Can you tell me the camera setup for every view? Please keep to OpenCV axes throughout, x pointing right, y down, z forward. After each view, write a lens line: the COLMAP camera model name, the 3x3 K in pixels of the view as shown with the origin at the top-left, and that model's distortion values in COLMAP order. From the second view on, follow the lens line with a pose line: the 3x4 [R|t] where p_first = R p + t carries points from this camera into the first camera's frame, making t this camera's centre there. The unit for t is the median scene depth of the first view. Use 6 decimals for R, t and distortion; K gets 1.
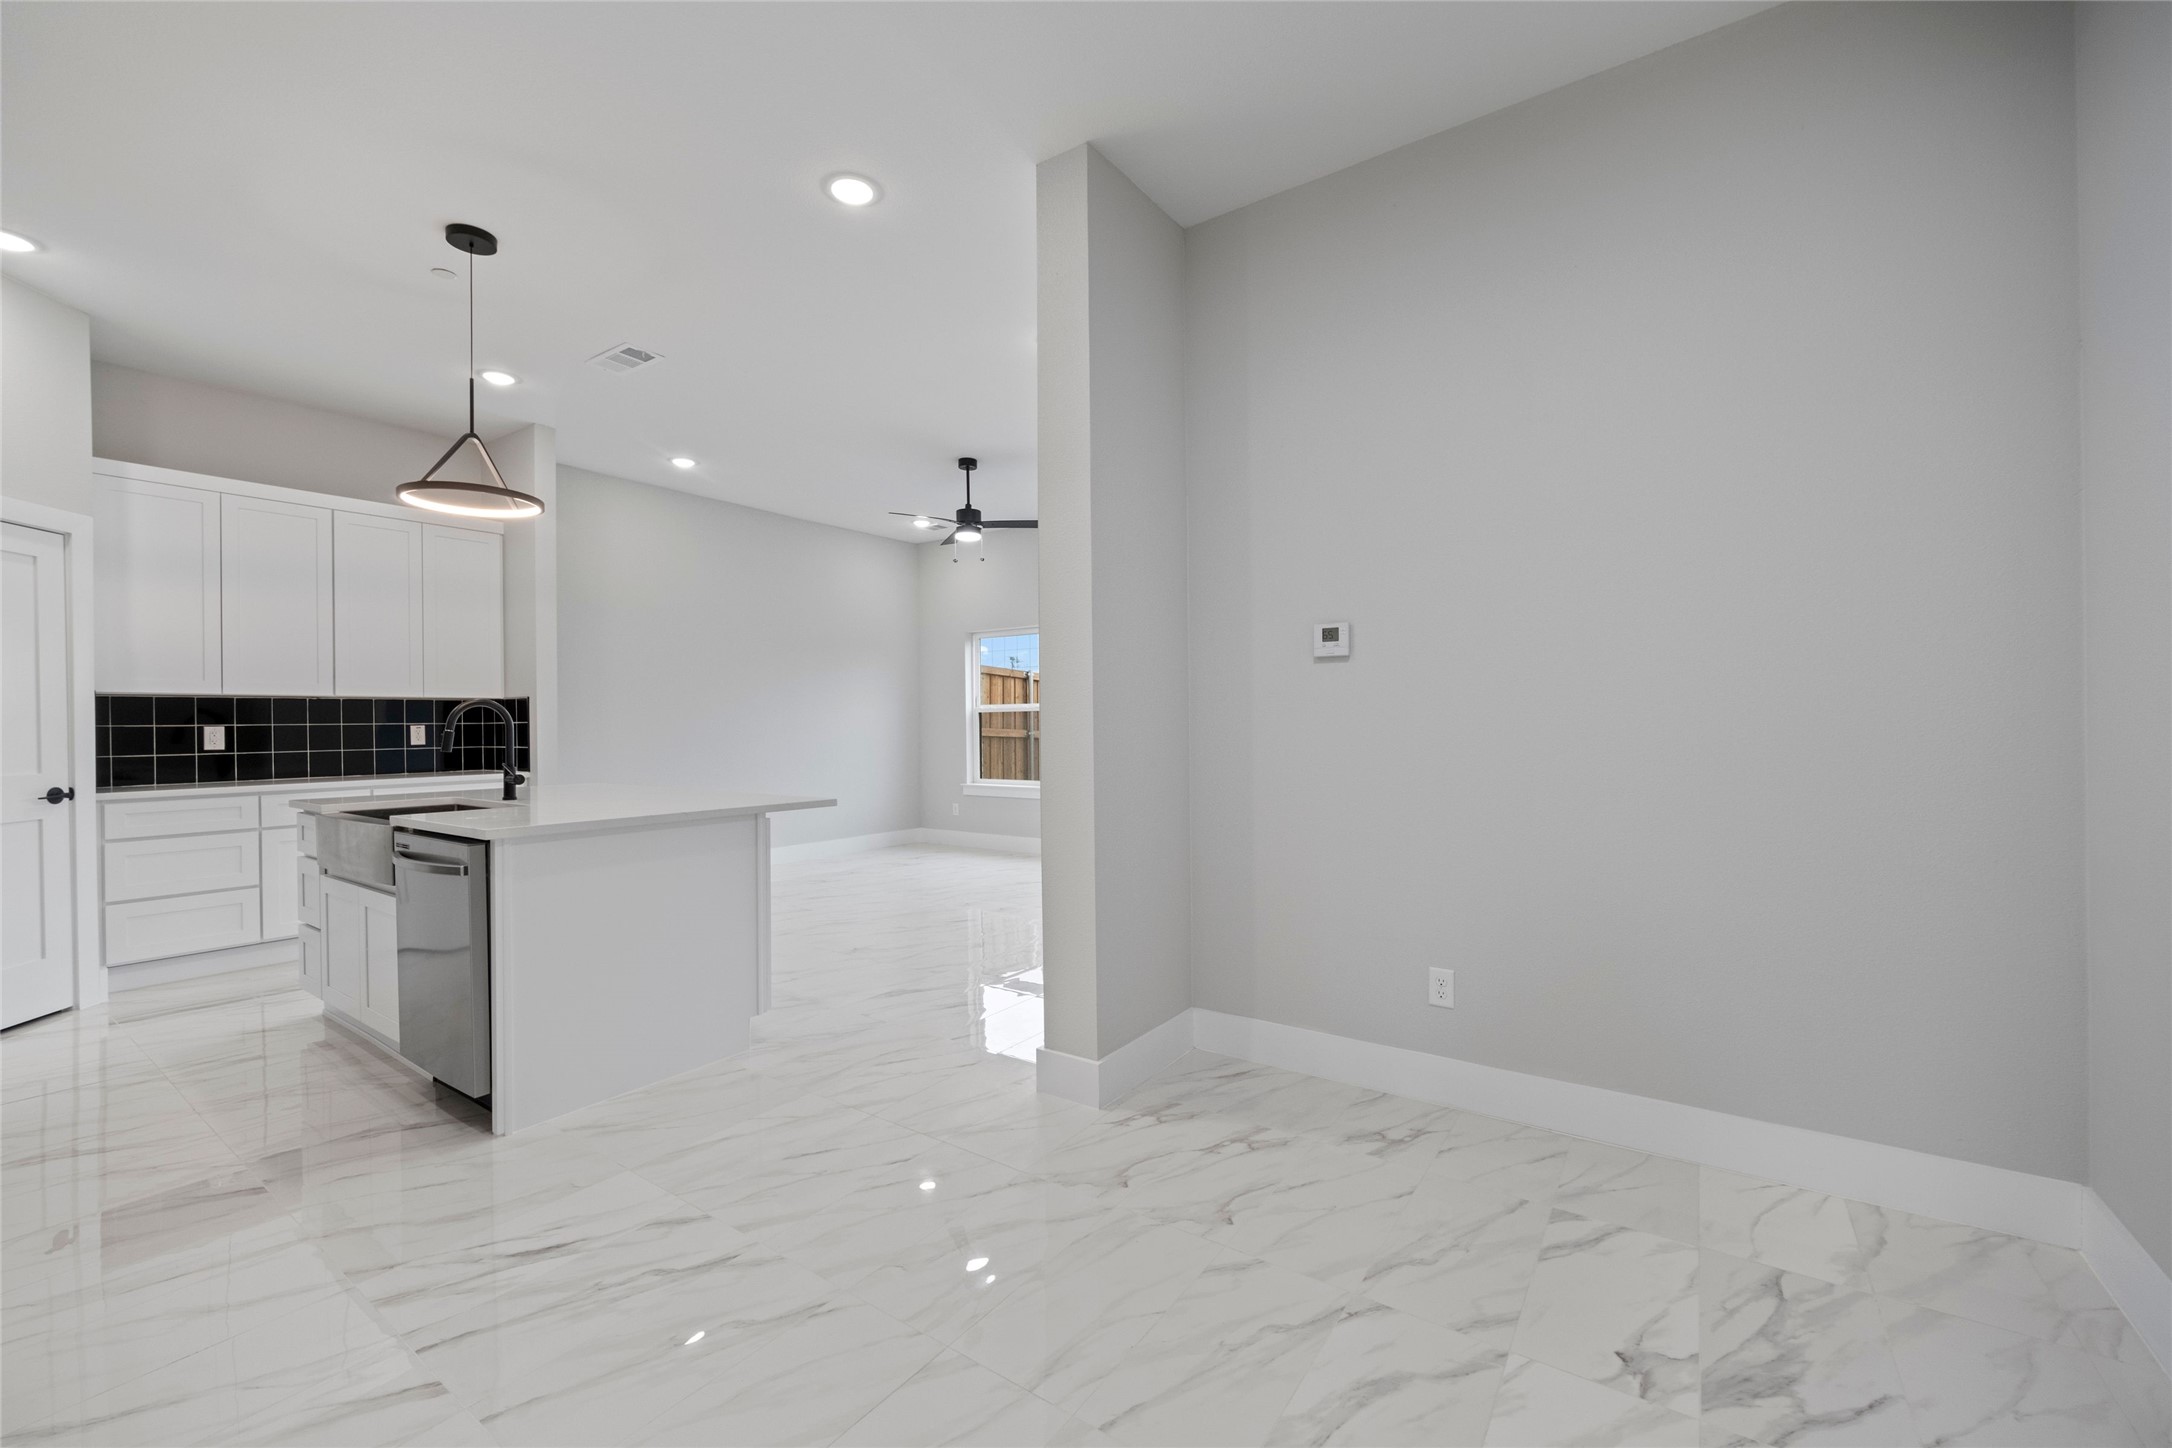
lens RADIAL K [[869.7, 0, 1080.7], [0, 869.7, 726.2], [0, 0, 1]] dist [0.001691, -0.002588]
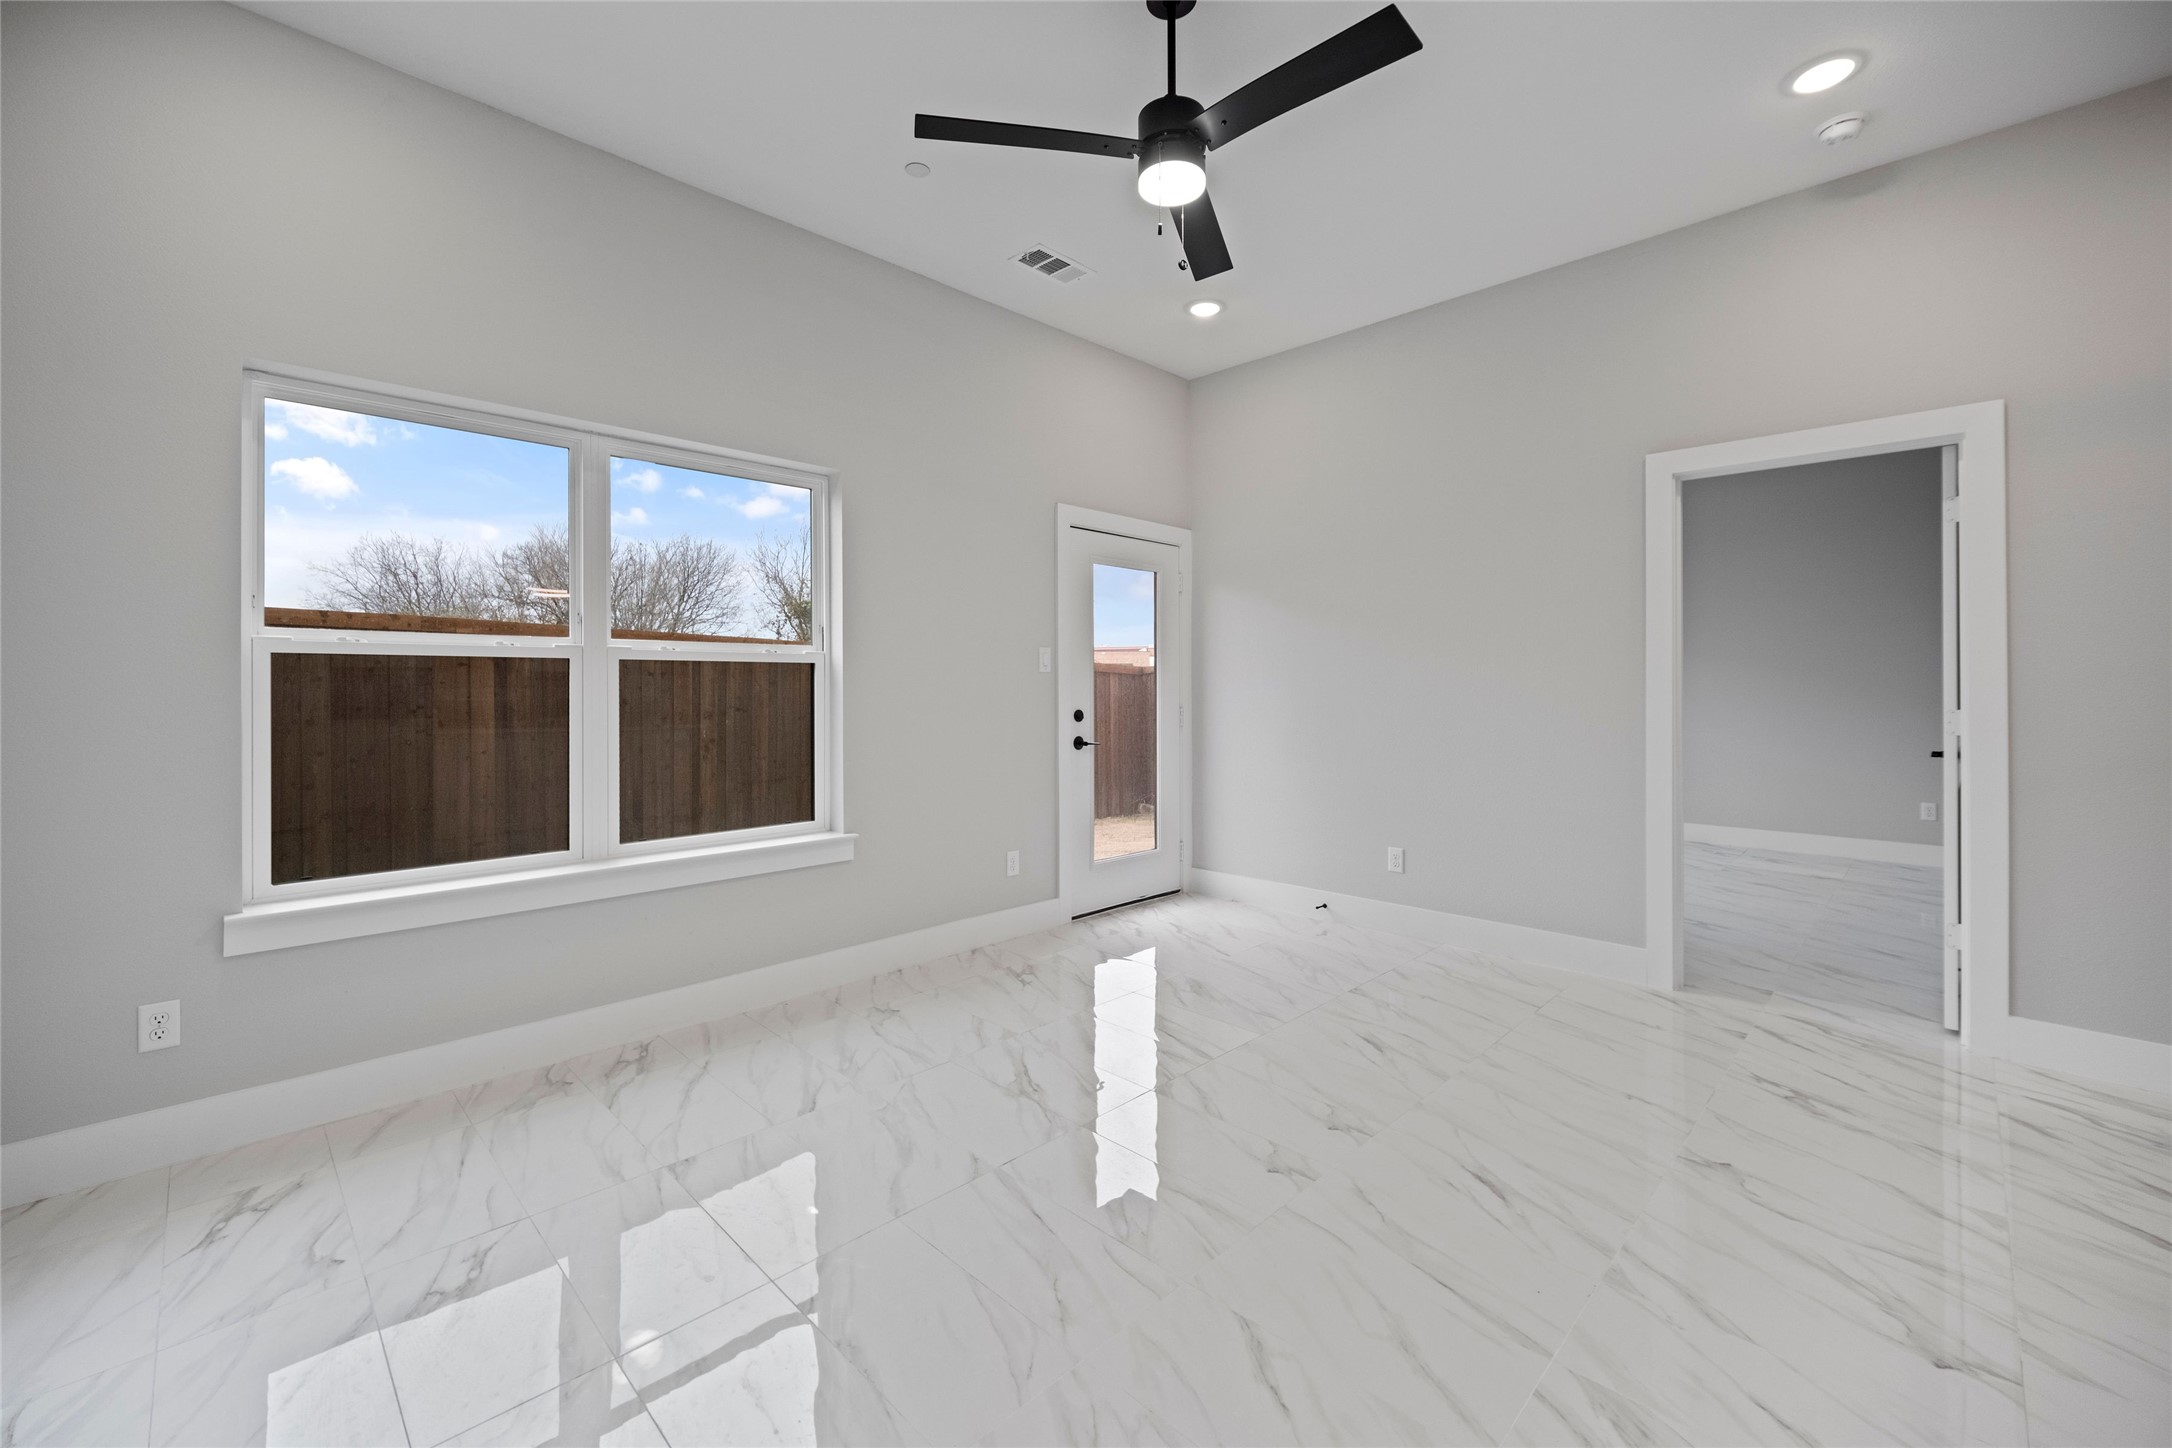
lens RADIAL K [[869.7, 0, 1068.7], [0, 869.7, 702.9], [0, 0, 1]] dist [0.001691, -0.002588]
pose [[0.172943, -0.006913, 0.984908, -0.400955], [0.000690, 0.999976, 0.006898, -0.001599], [-0.984932, -0.000513, 0.172944, 0.791614]]
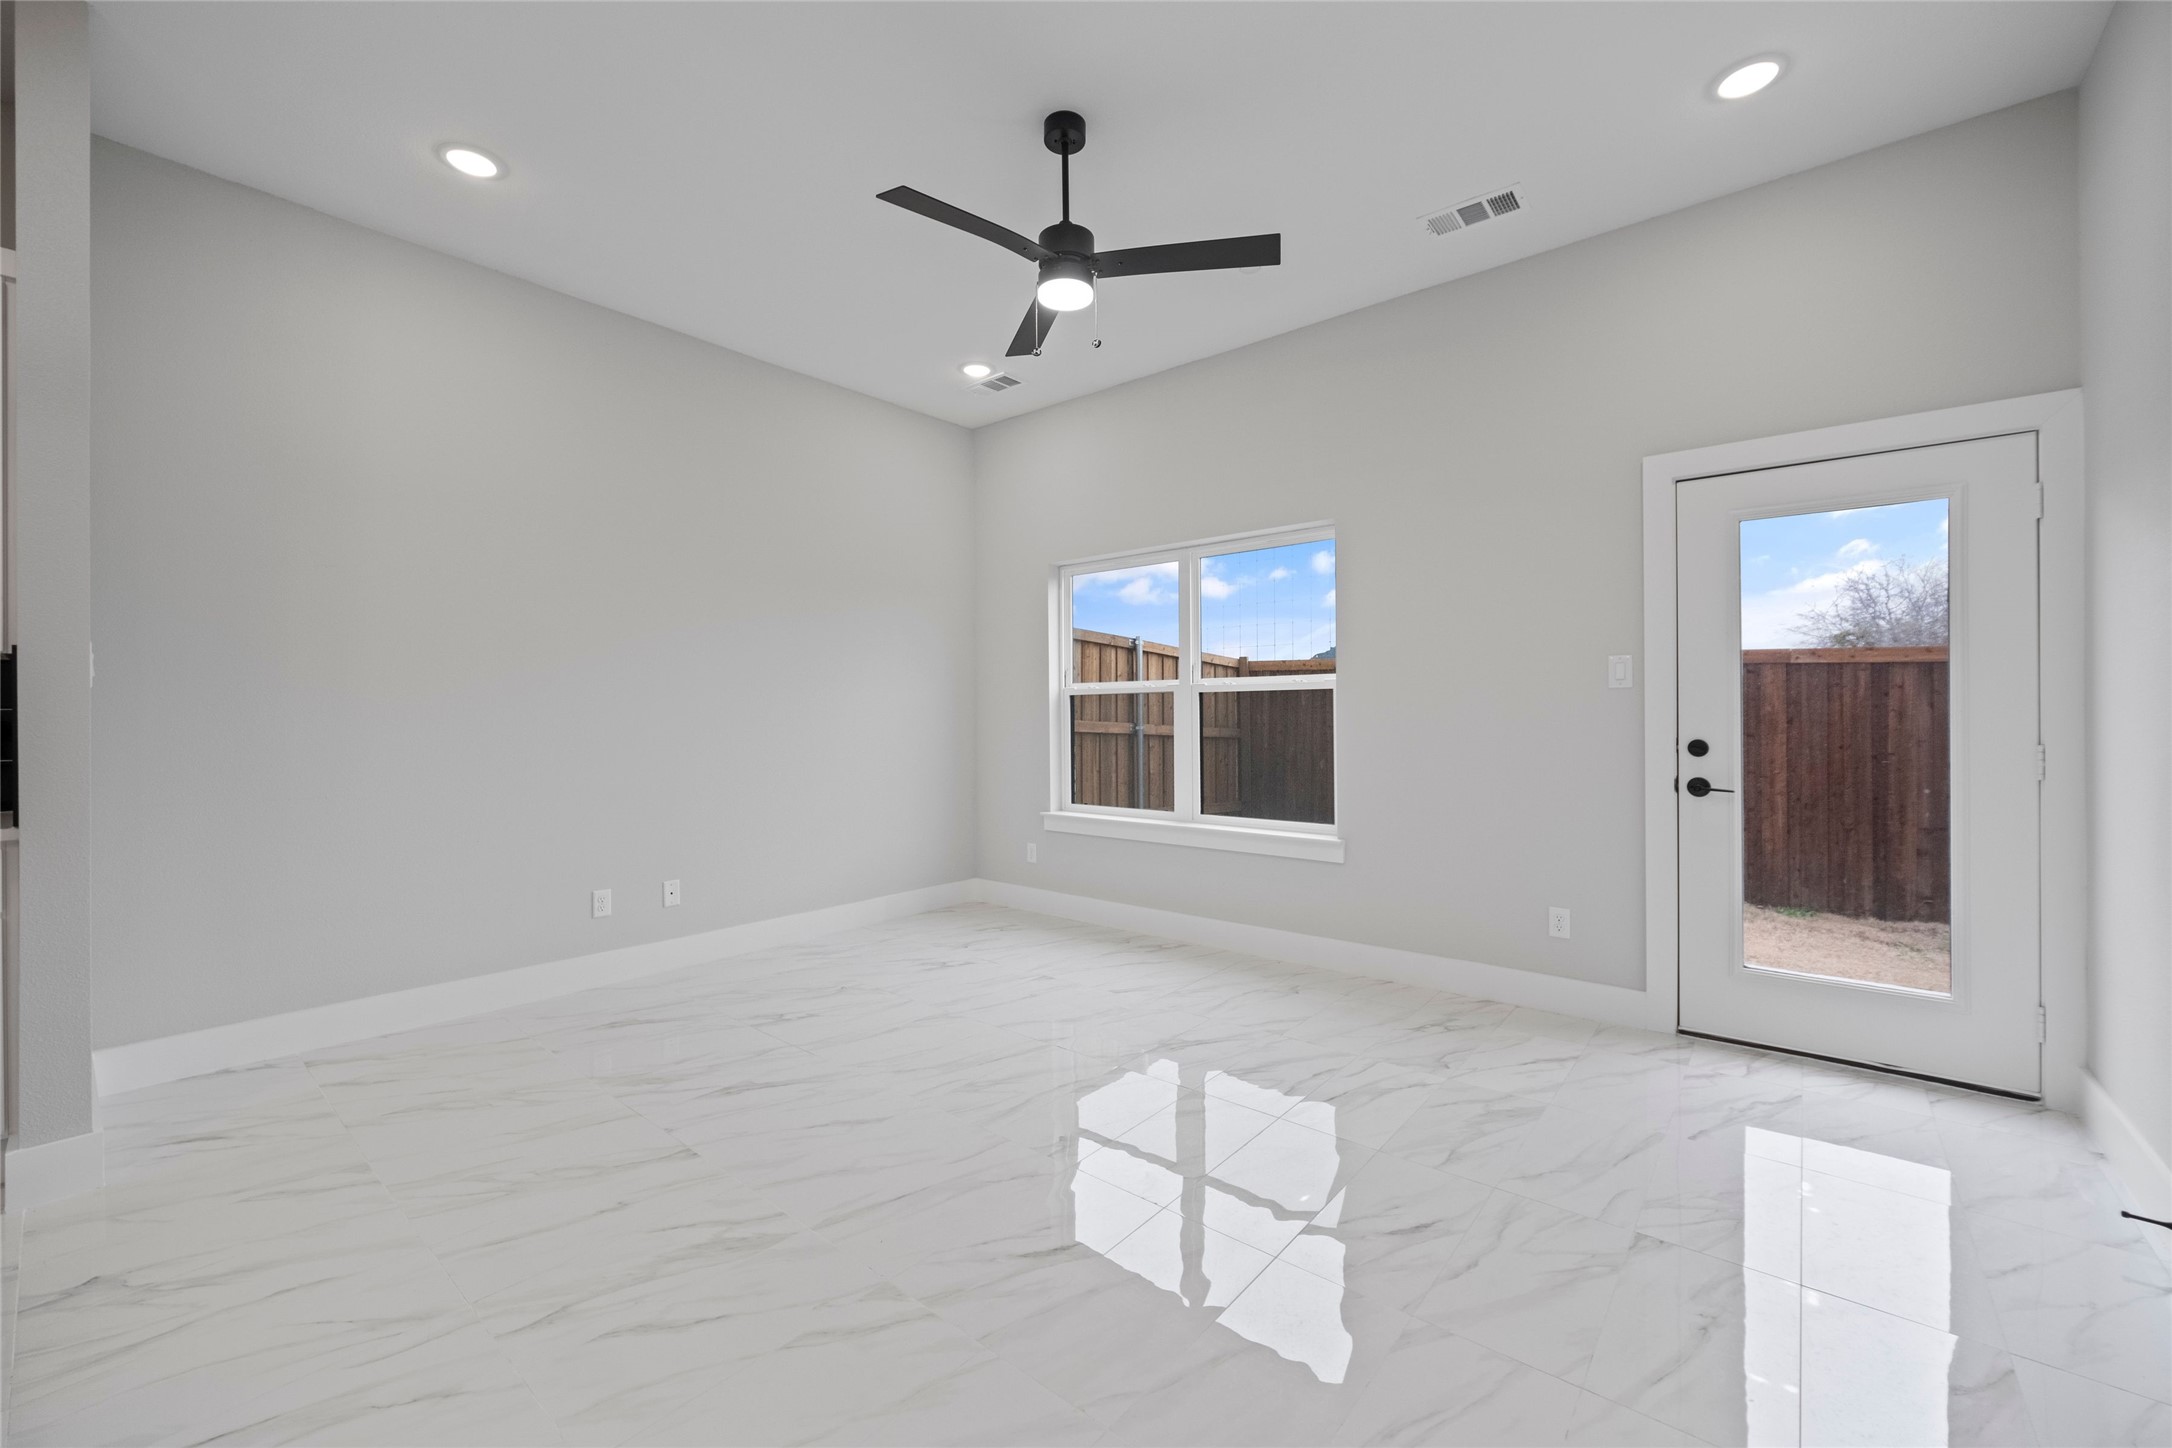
lens RADIAL K [[869.7, 0, 1098.0], [0, 869.7, 716.4], [0, 0, 1]] dist [0.001691, -0.002588]
pose [[0.997890, 0.005382, -0.064707, -0.065797], [-0.005198, 0.999982, 0.003011, -0.003536], [0.064722, -0.002668, 0.997900, 0.444452]]
